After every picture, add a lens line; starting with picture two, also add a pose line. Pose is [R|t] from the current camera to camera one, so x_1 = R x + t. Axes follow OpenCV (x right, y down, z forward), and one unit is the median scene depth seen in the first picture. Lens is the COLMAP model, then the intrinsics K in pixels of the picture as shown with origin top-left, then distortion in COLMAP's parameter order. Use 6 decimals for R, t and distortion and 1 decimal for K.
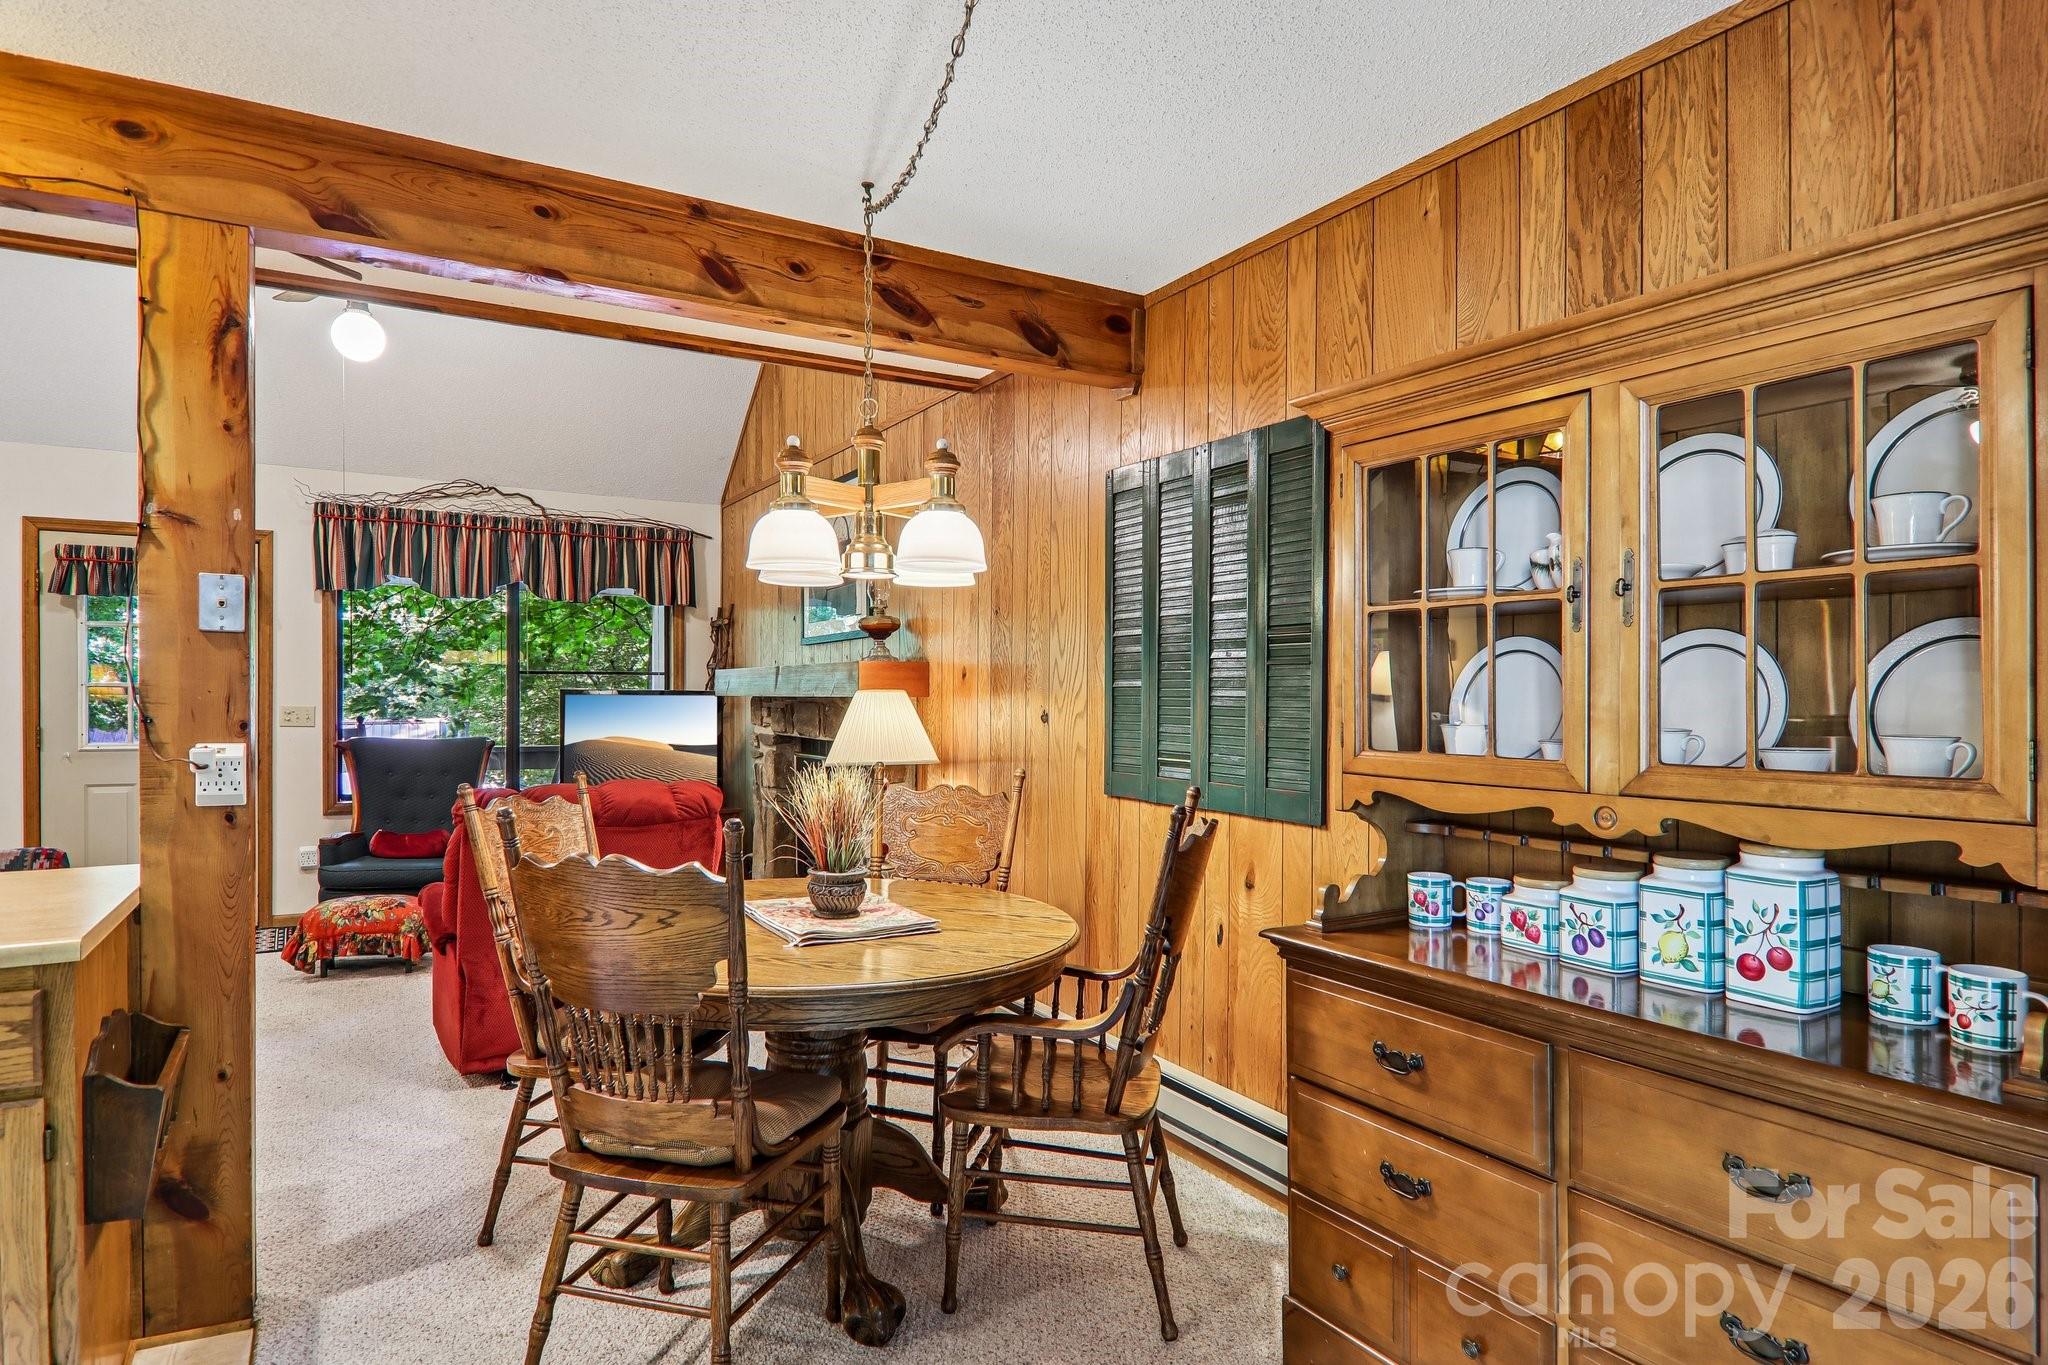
lens RADIAL K [[1153.8, 0, 1031.6], [0, 1153.8, 706.6], [0, 0, 1]] dist [0.001341, -0.011969]
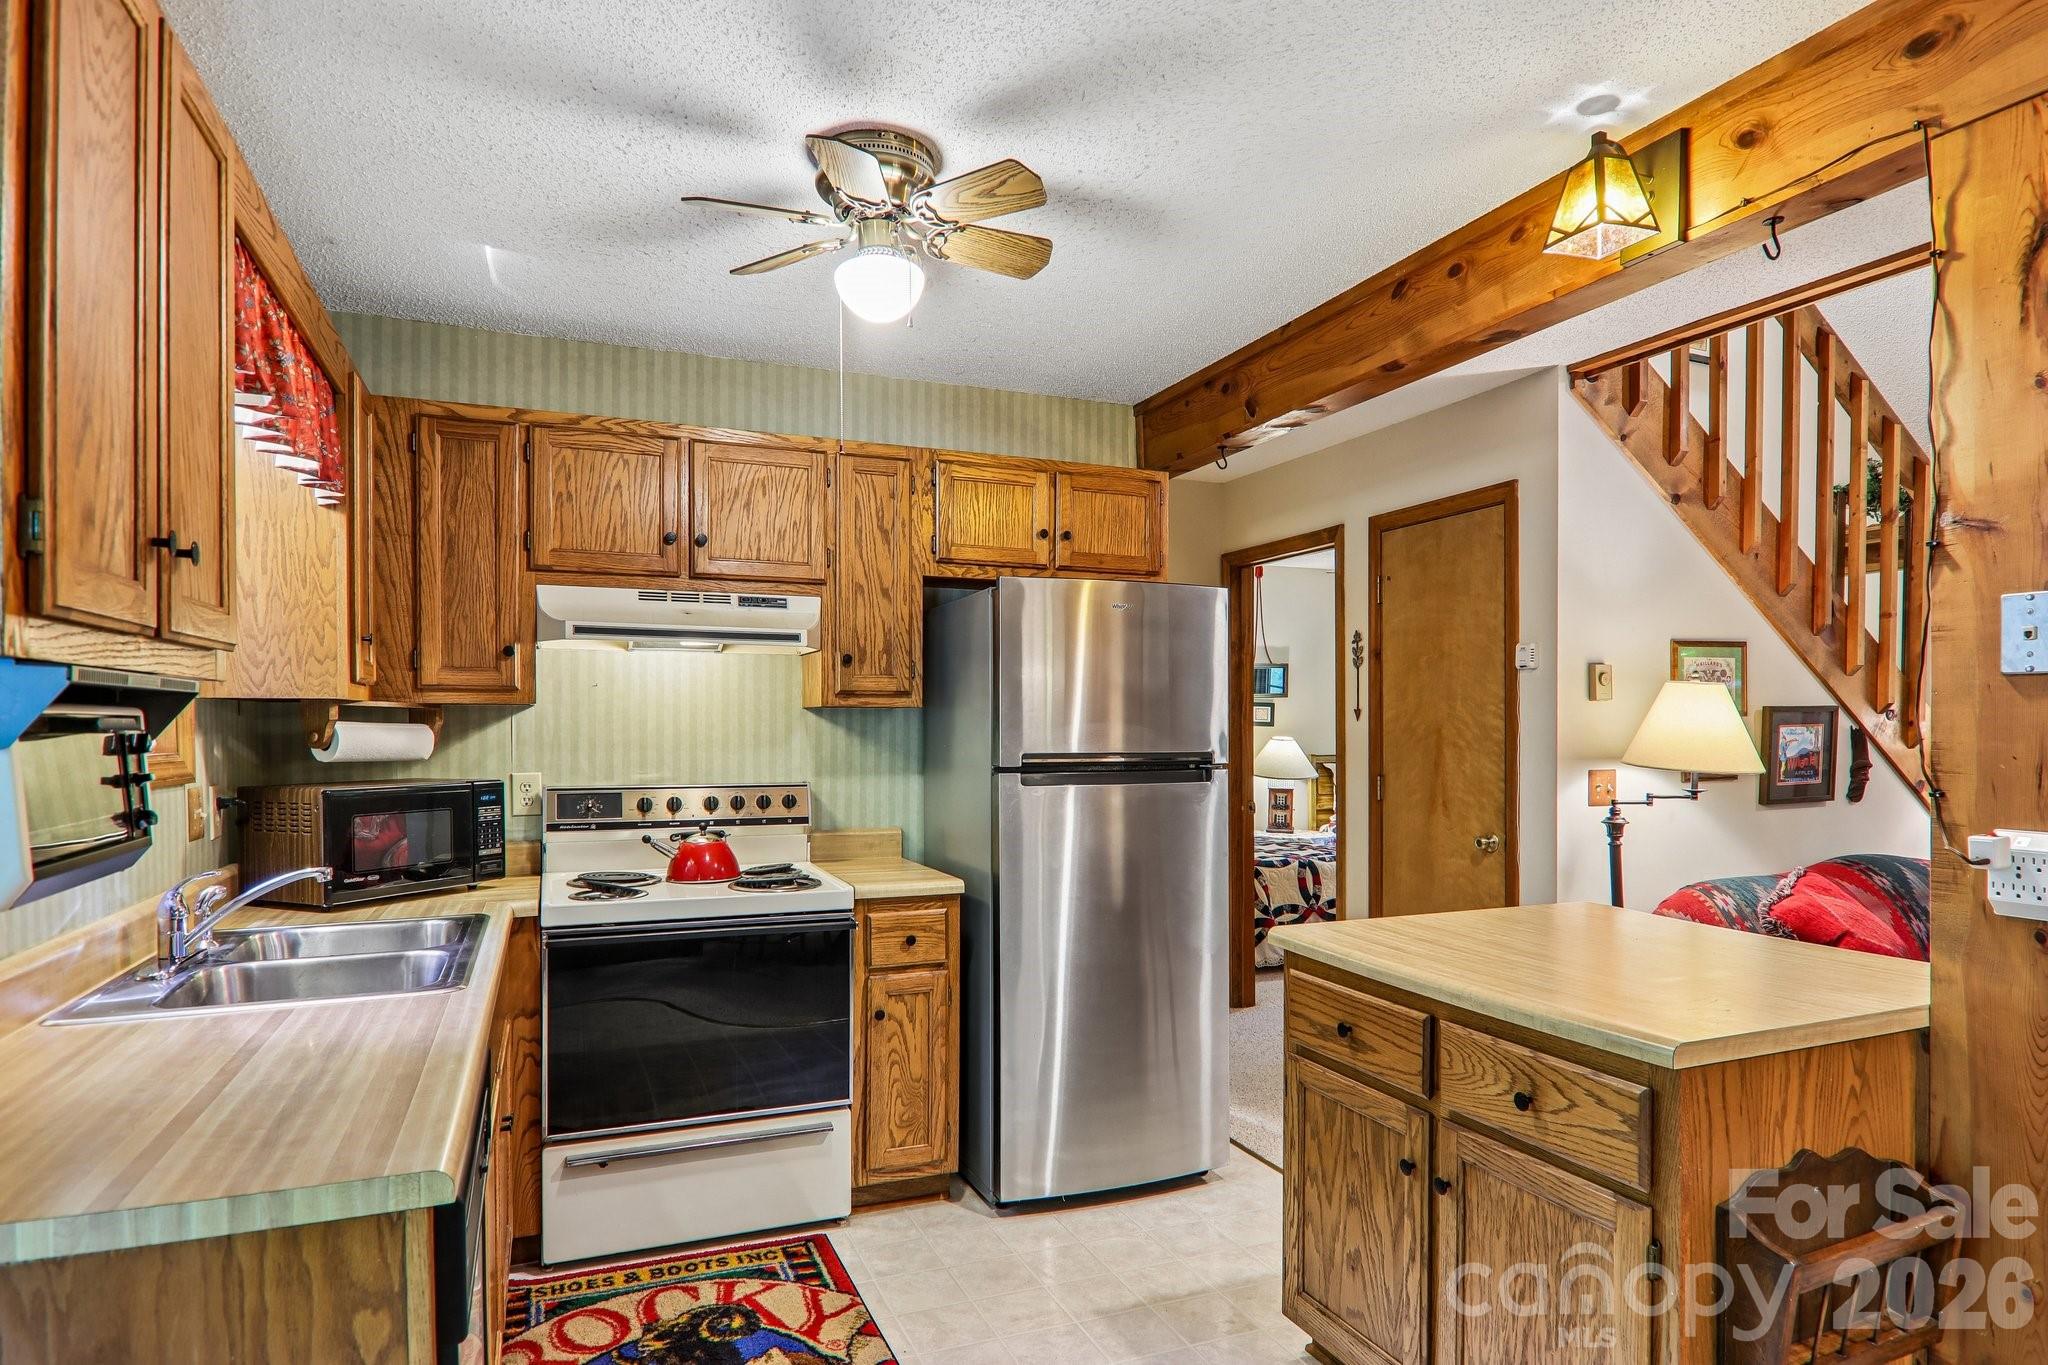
lens RADIAL K [[1162.5, 0, 1025.2], [0, 1162.5, 739.9], [0, 0, 1]] dist [0.002772, -0.013616]
pose [[-0.141348, 0.003204, -0.989955, 0.070157], [-0.006649, 0.999969, 0.004186, -0.018353], [0.989938, 0.007174, -0.141322, 0.387048]]
